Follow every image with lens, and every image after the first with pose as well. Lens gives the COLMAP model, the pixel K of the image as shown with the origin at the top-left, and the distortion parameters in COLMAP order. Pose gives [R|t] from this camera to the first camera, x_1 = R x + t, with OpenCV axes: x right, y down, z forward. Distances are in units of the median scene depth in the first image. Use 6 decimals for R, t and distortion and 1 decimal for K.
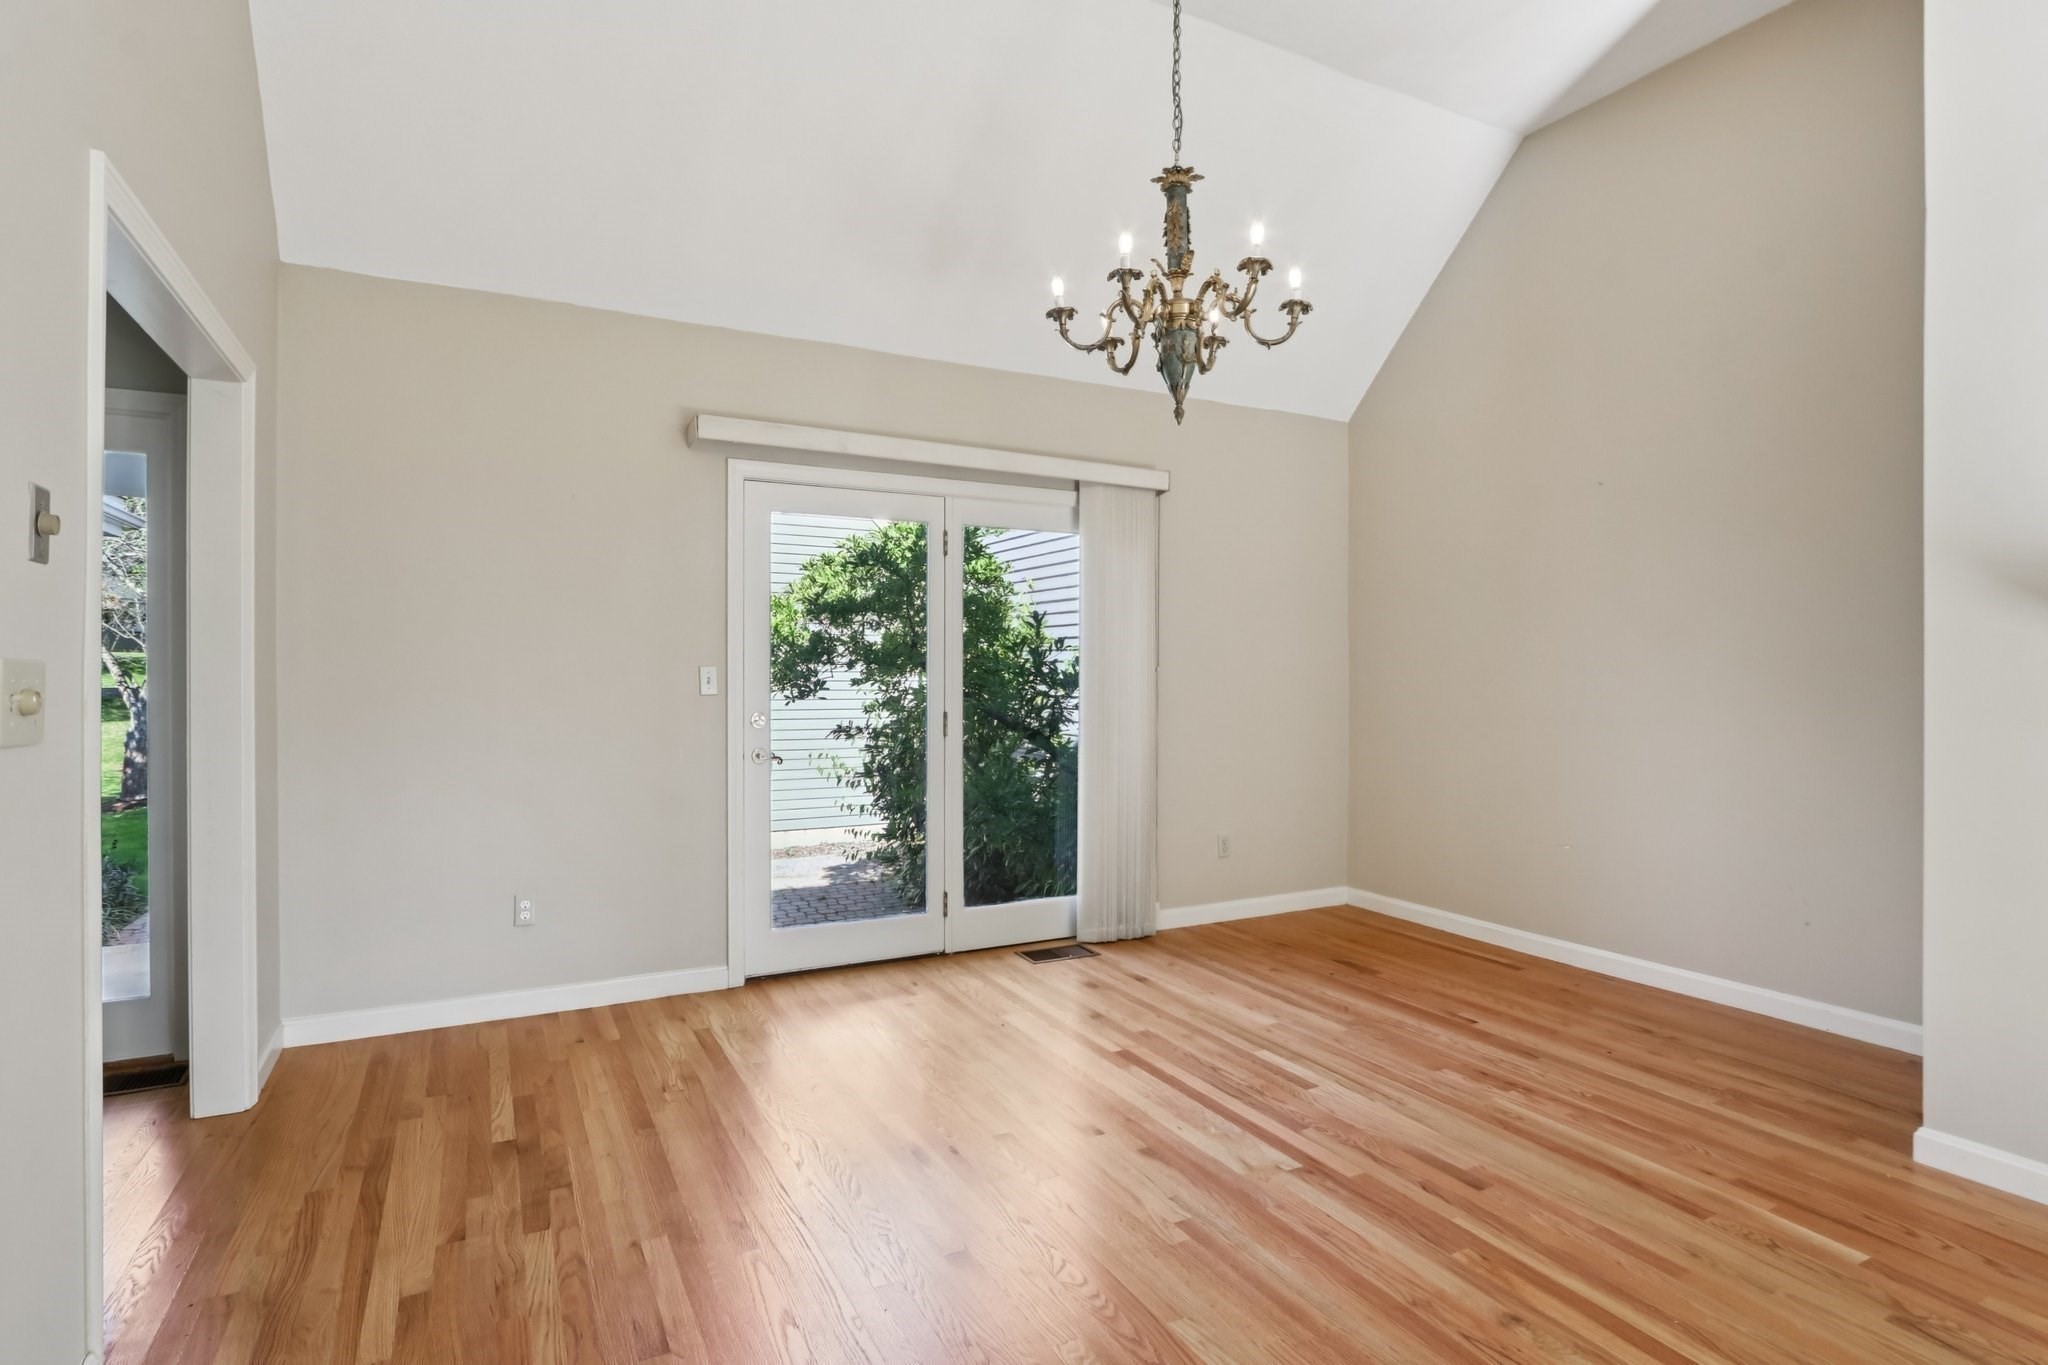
lens RADIAL K [[1075.2, 0, 1036.0], [0, 1075.2, 676.5], [0, 0, 1]] dist [-0.019794, 0.000949]
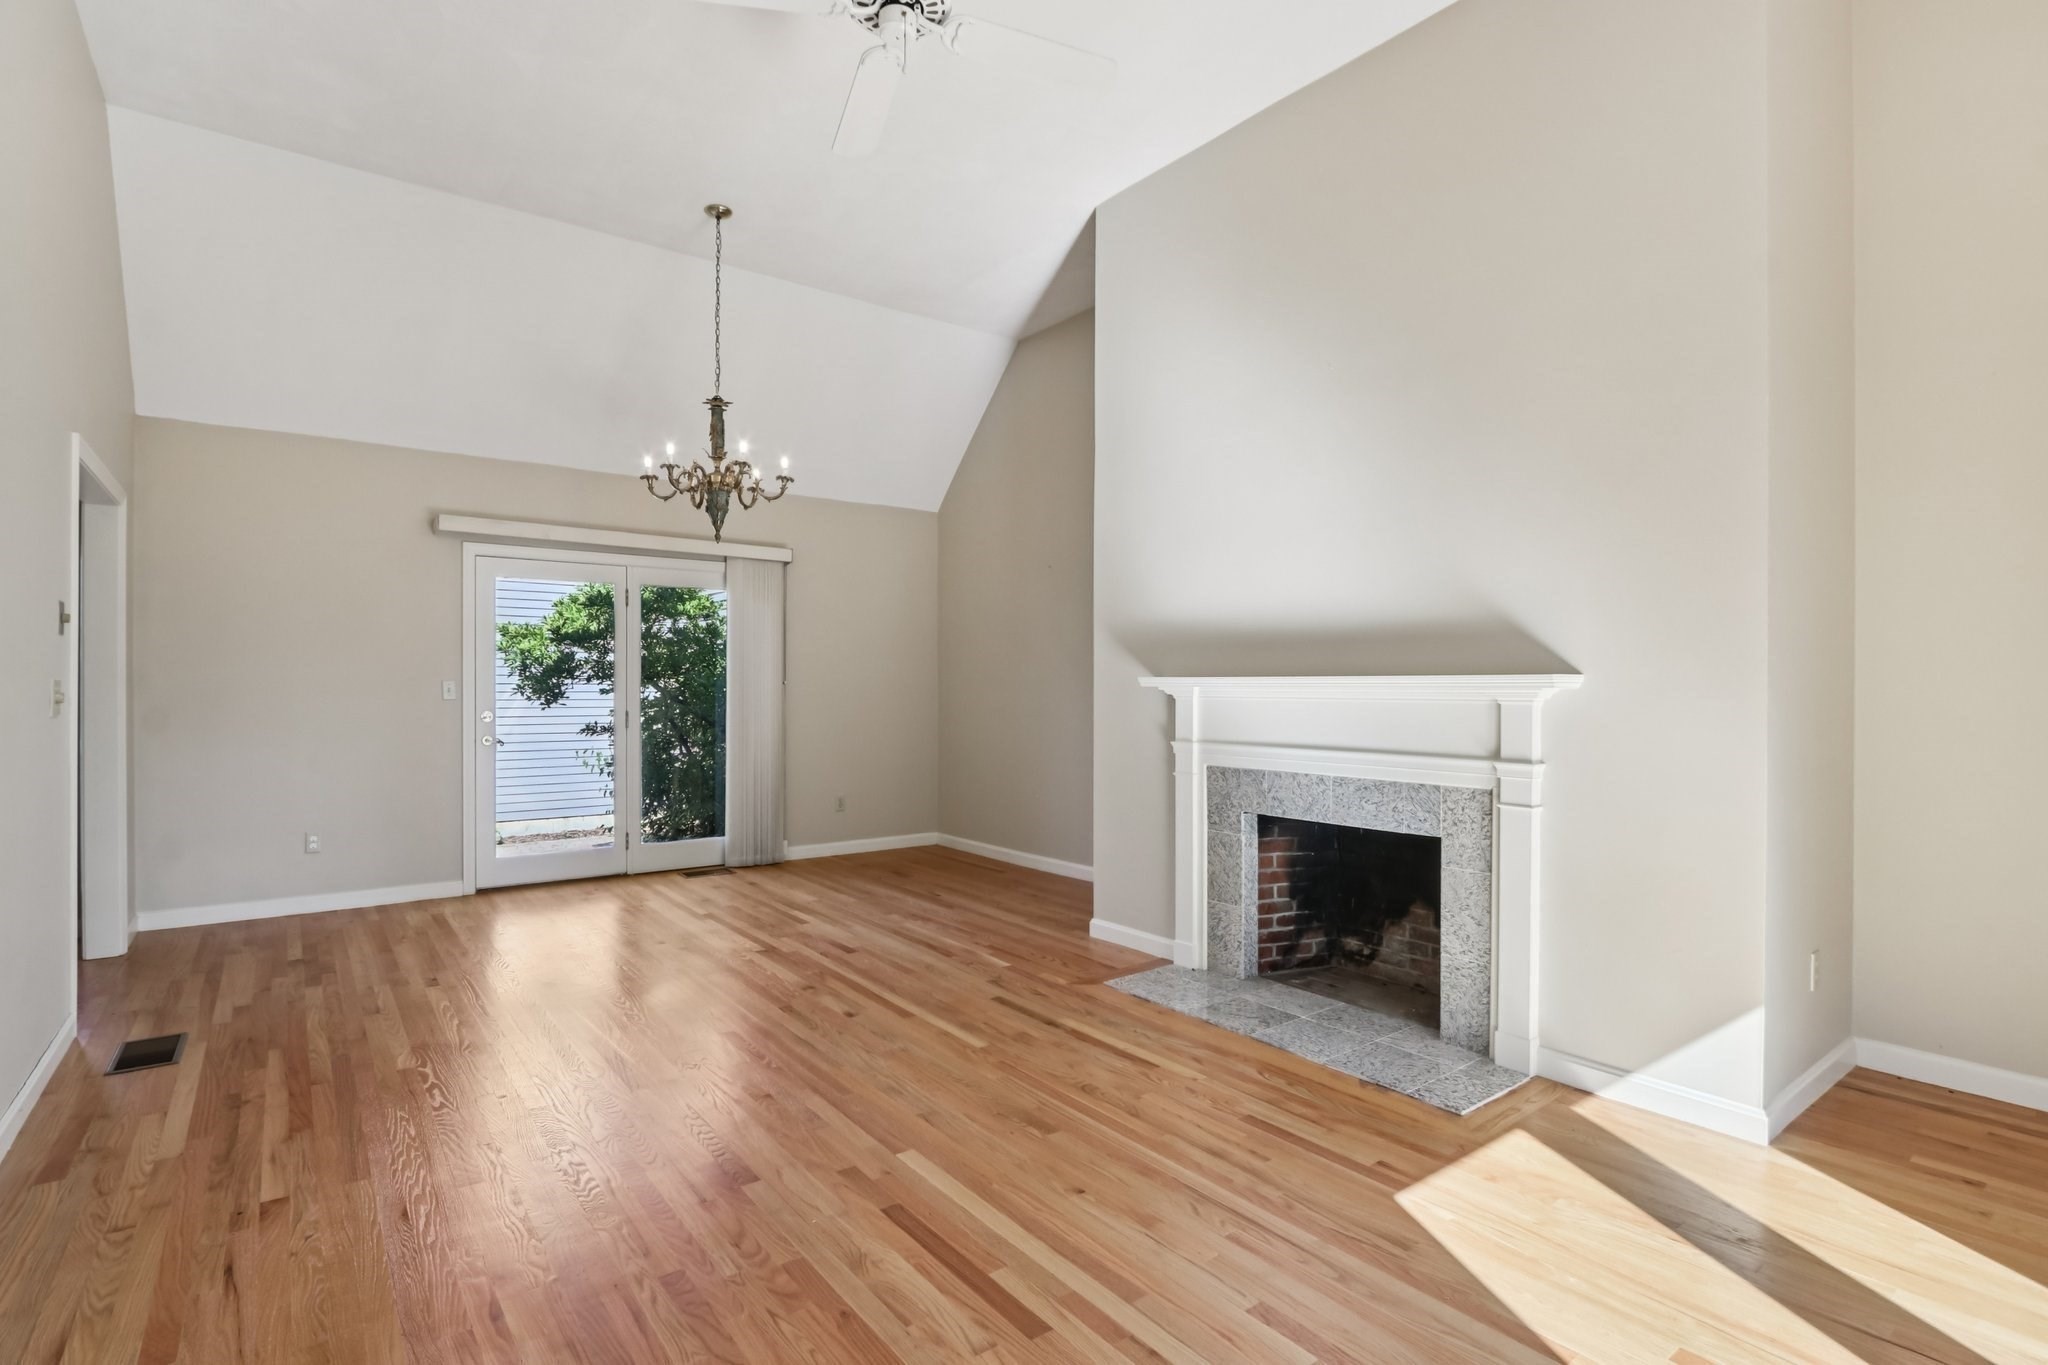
lens RADIAL K [[961.9, 0, 1009.3], [0, 961.9, 691.4], [0, 0, 1]] dist [-0.022625, 0.000979]
pose [[0.984877, 0.000061, 0.173253, 0.258236], [-0.000473, 0.999997, 0.002335, 0.002297], [-0.173252, -0.002382, 0.984875, -0.491187]]
